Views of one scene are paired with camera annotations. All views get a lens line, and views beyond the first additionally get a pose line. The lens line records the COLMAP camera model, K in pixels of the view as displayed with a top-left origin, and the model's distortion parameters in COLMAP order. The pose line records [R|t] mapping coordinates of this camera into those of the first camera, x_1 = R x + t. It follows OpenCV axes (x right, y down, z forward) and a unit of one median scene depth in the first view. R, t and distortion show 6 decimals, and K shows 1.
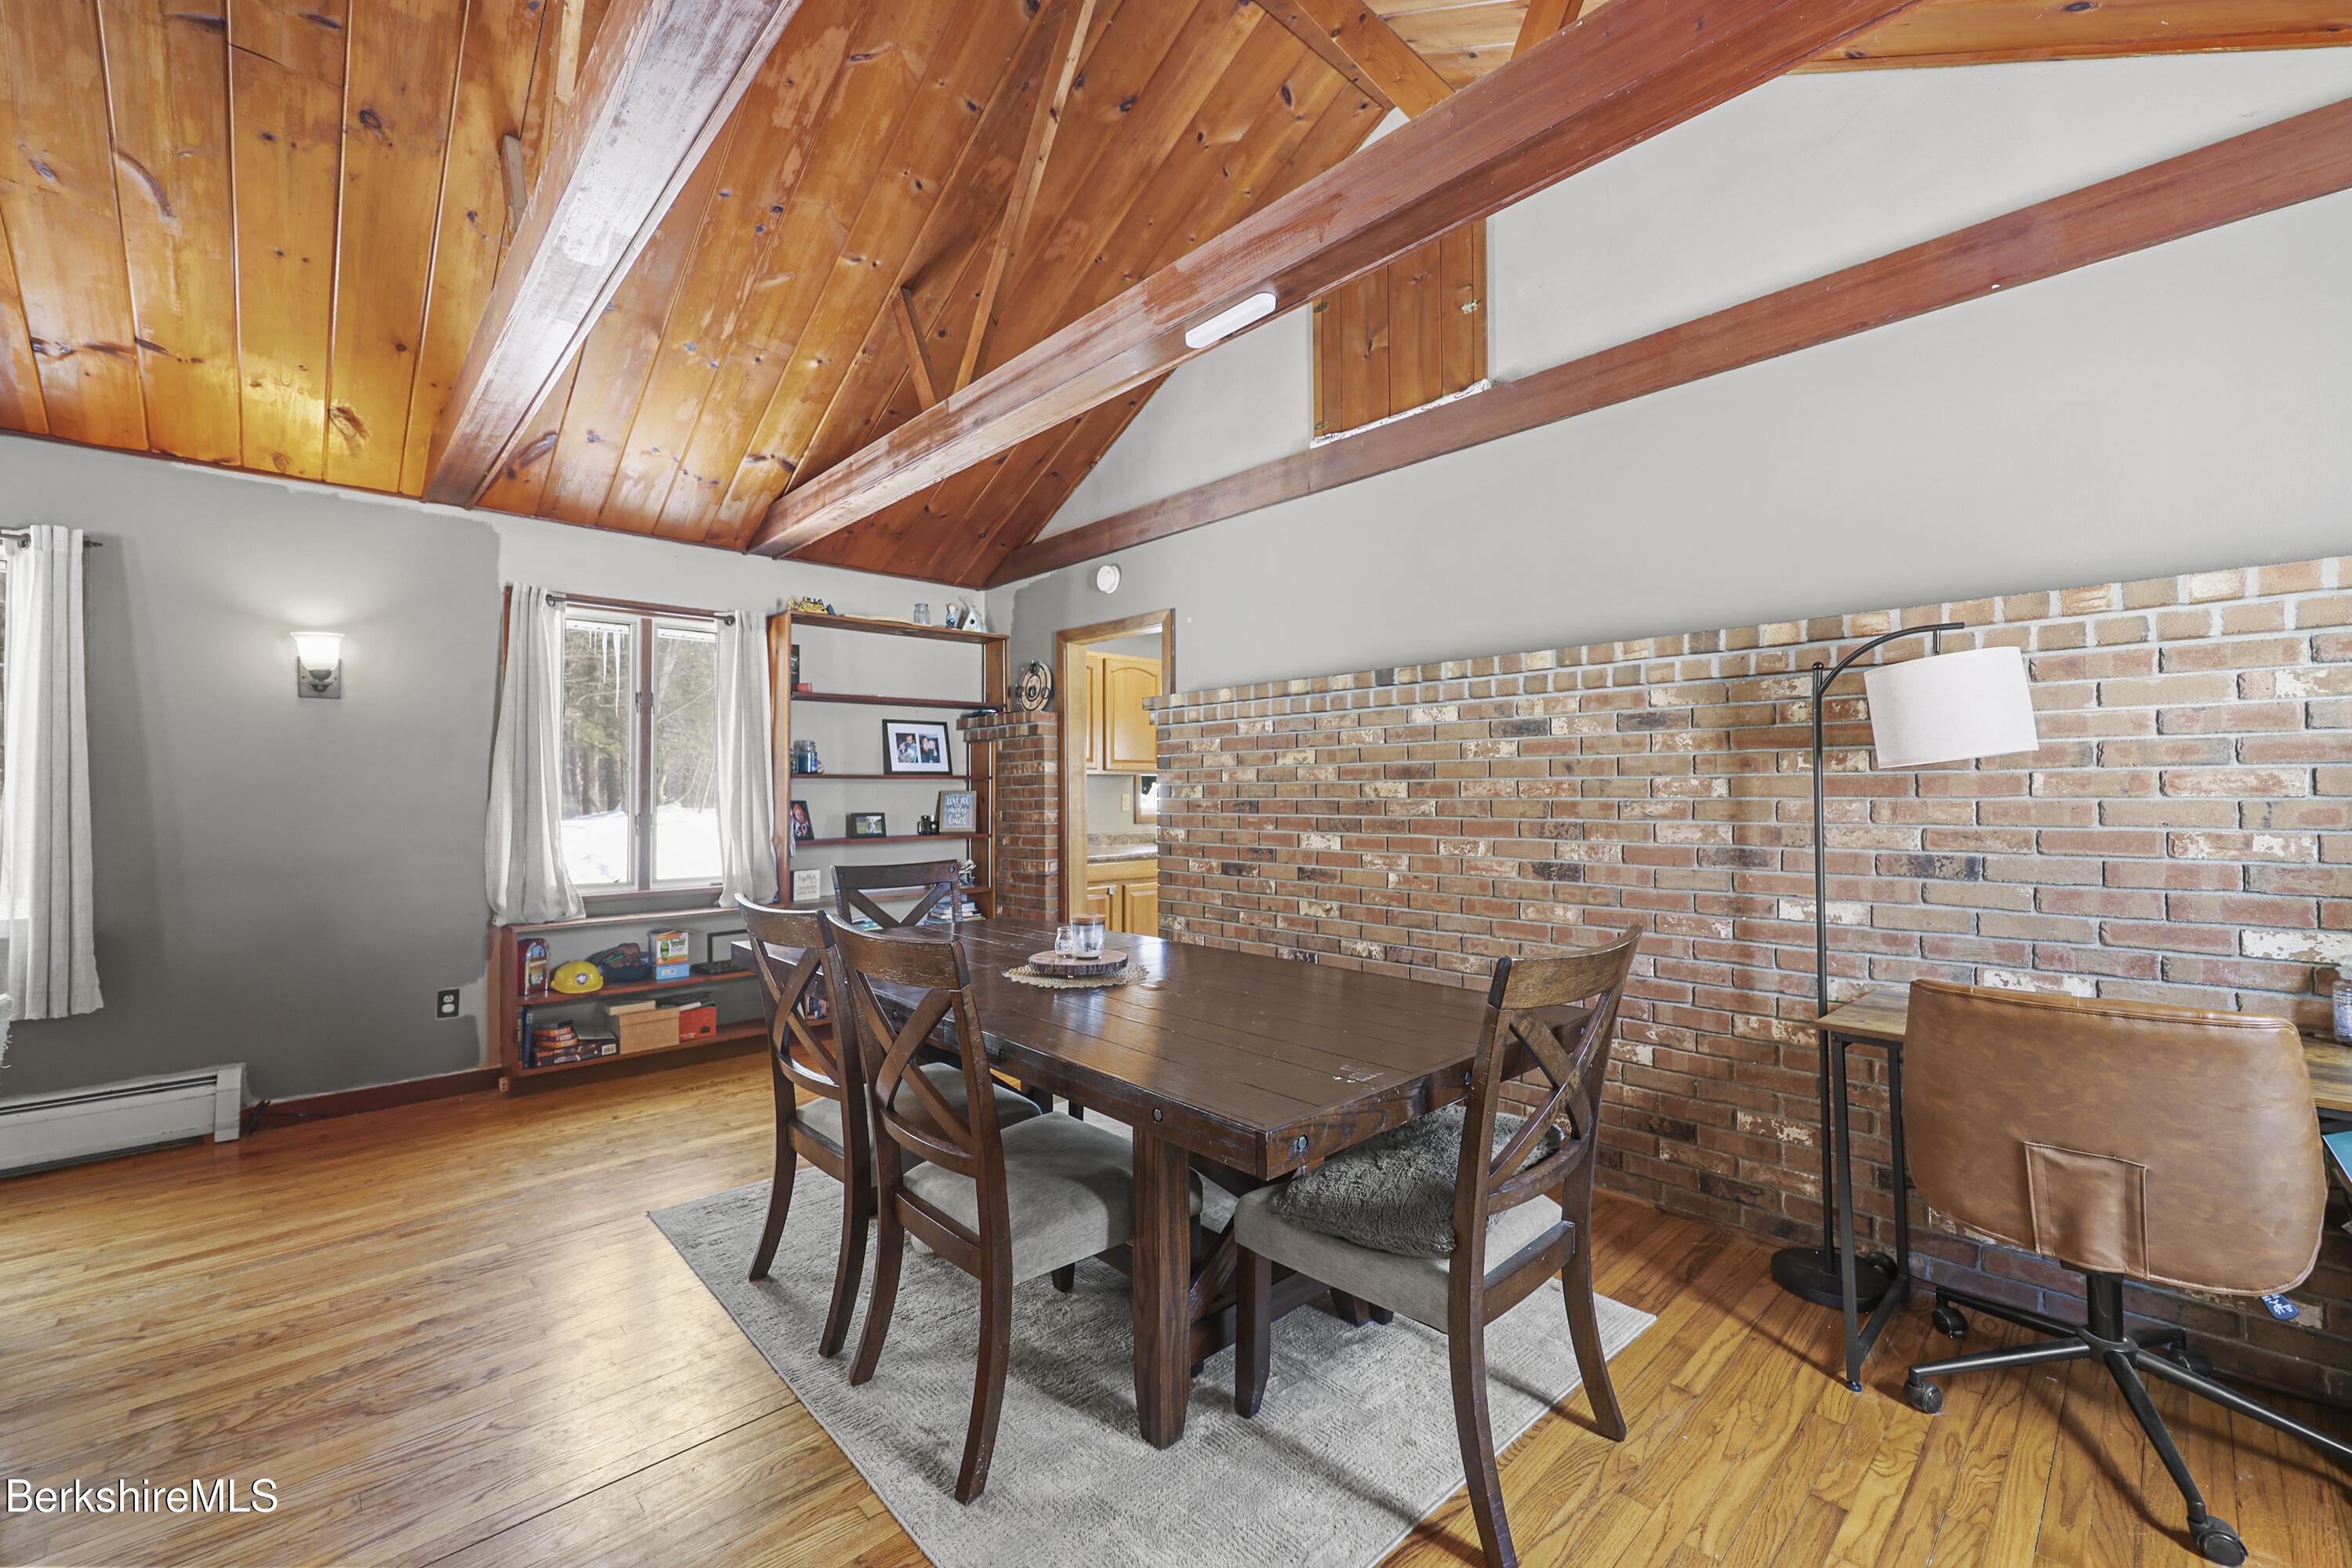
lens RADIAL K [[946.5, 0, 1183.0], [0, 946.5, 782.2], [0, 0, 1]] dist [0.000320, 0.000108]
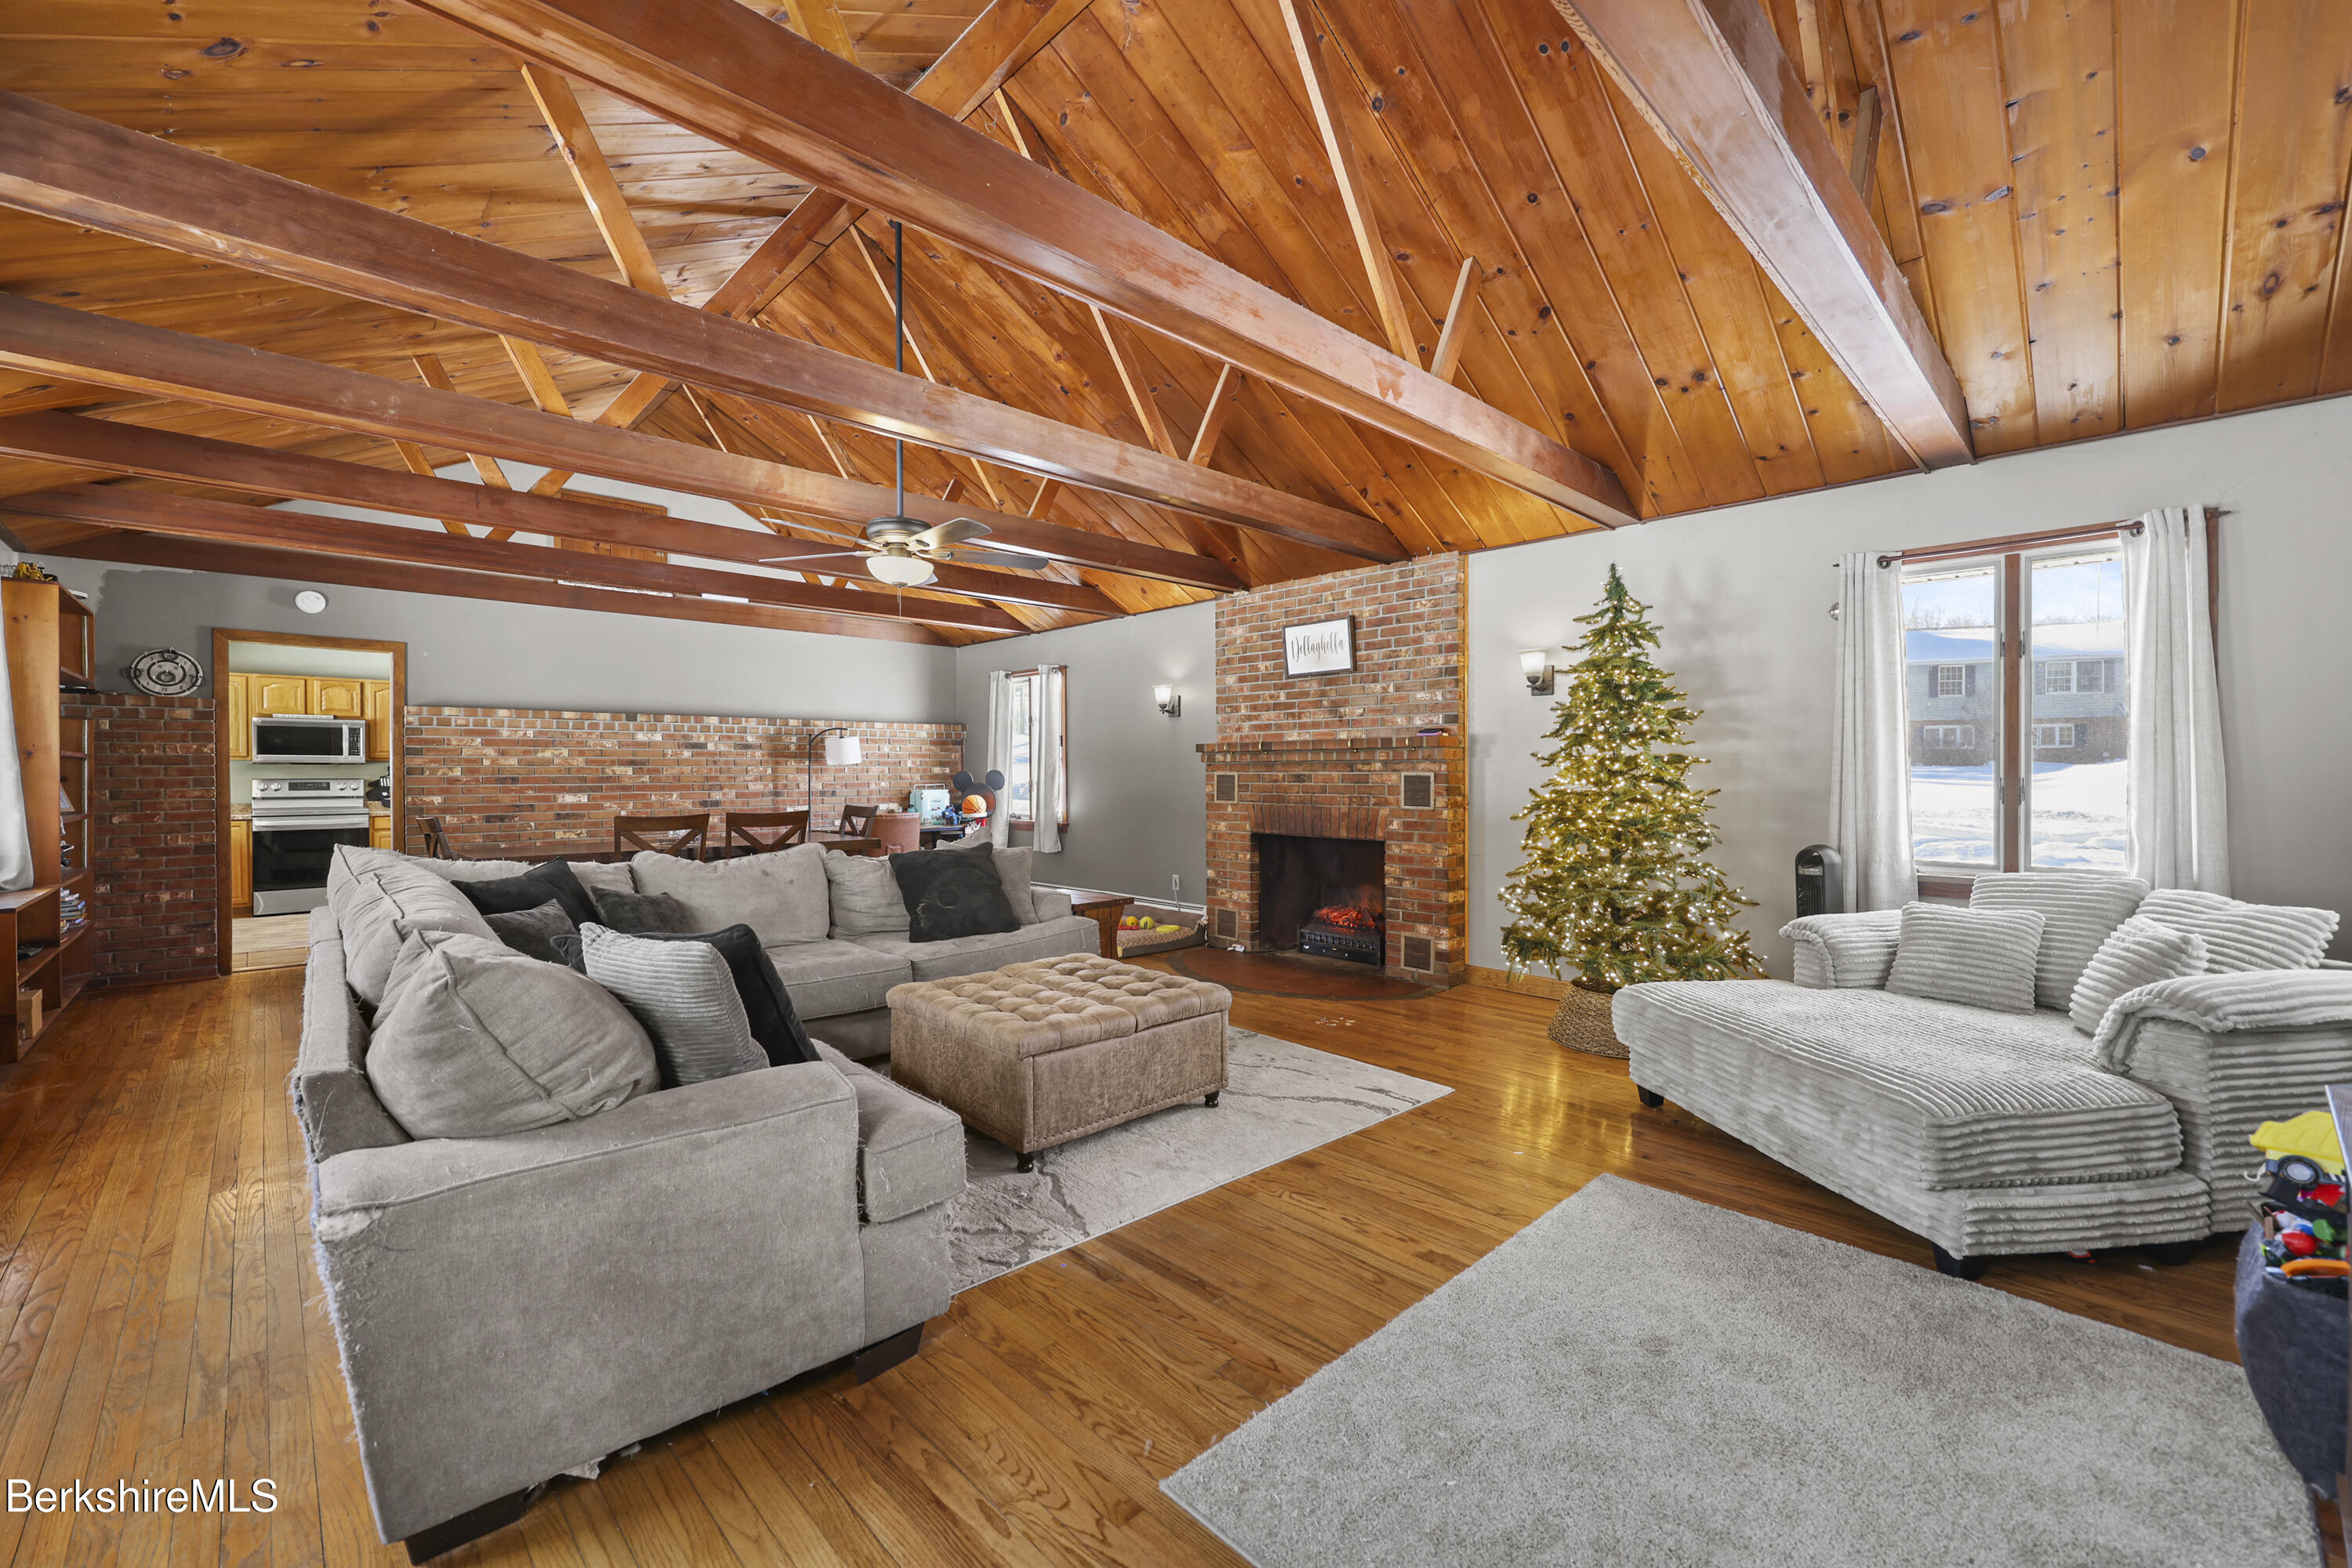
lens RADIAL K [[947.7, 0, 1181.2], [0, 947.7, 776.1], [0, 0, 1]] dist [0.000647, 0.000165]
pose [[-0.014767, 0.002676, 0.999887, -2.060177], [-0.006864, 0.999973, -0.002777, 0.018615], [-0.999867, -0.006904, -0.014748, -0.208750]]
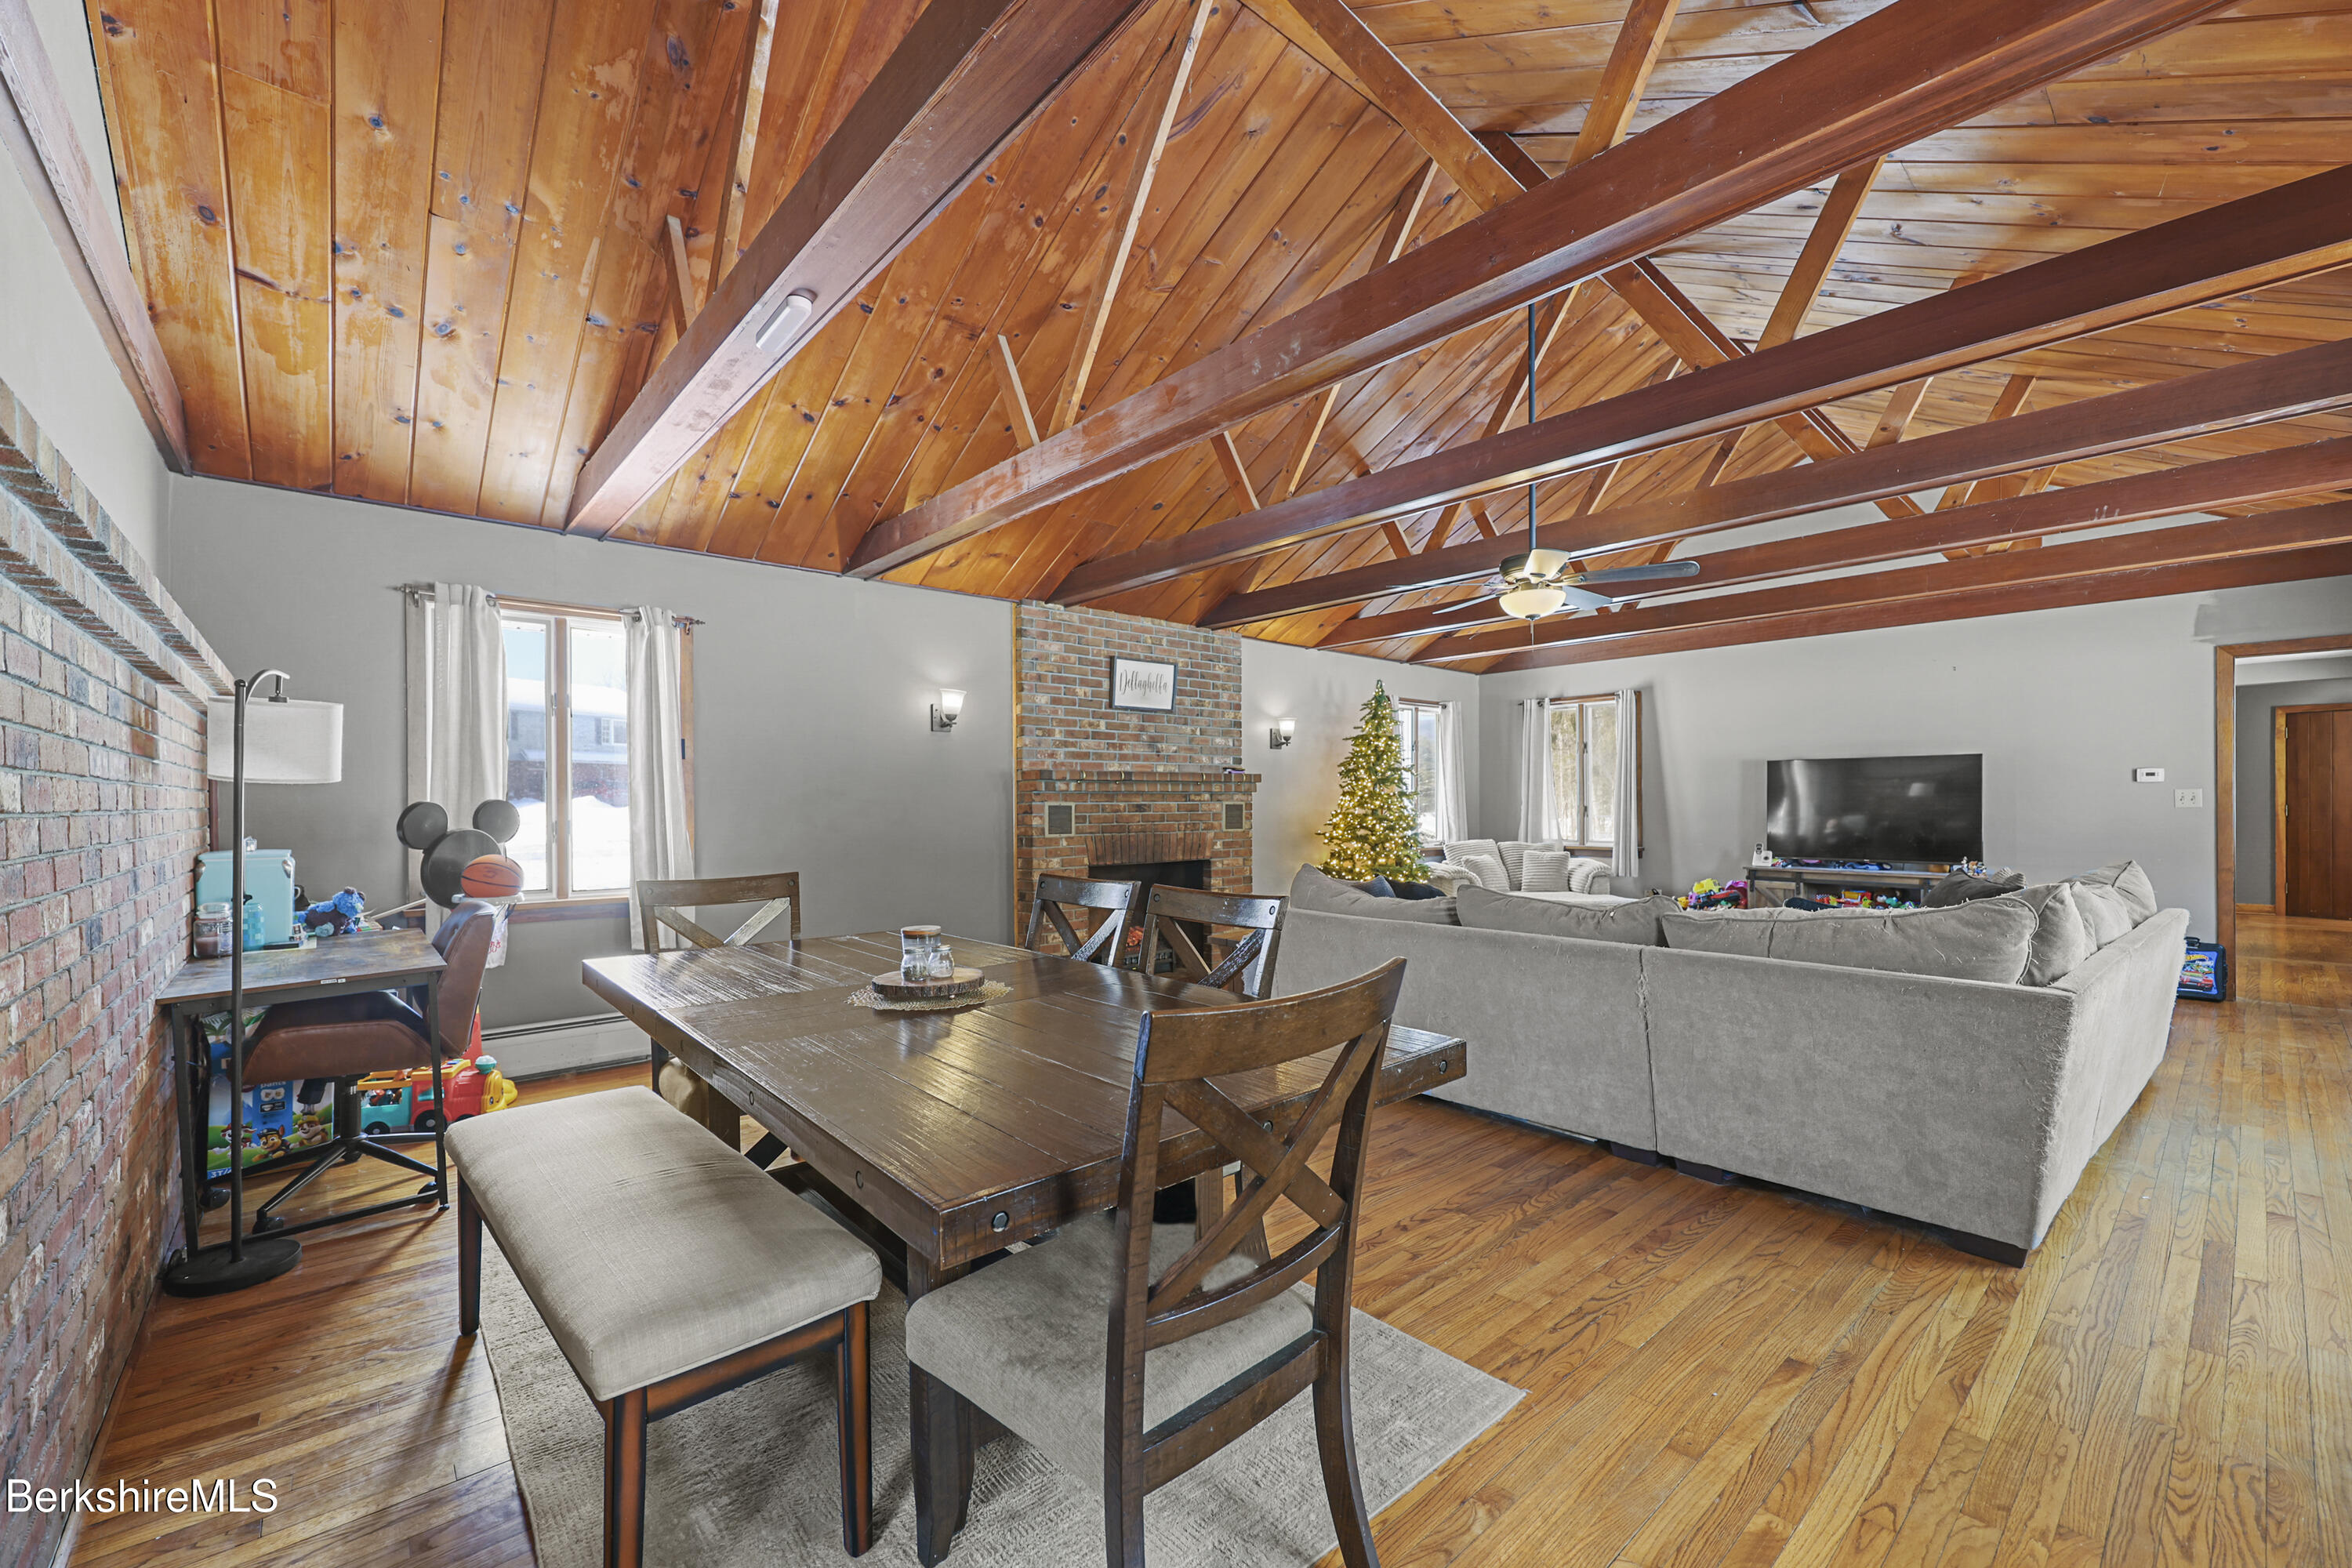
lens RADIAL K [[946.0, 0, 1189.8], [0, 946.0, 808.6], [0, 0, 1]] dist [-0.000660, -0.000254]
pose [[-0.999386, 0.012918, 0.032562, -0.310867], [0.012832, 0.999914, -0.002860, 0.024235], [-0.032596, -0.002441, -0.999466, 1.511137]]
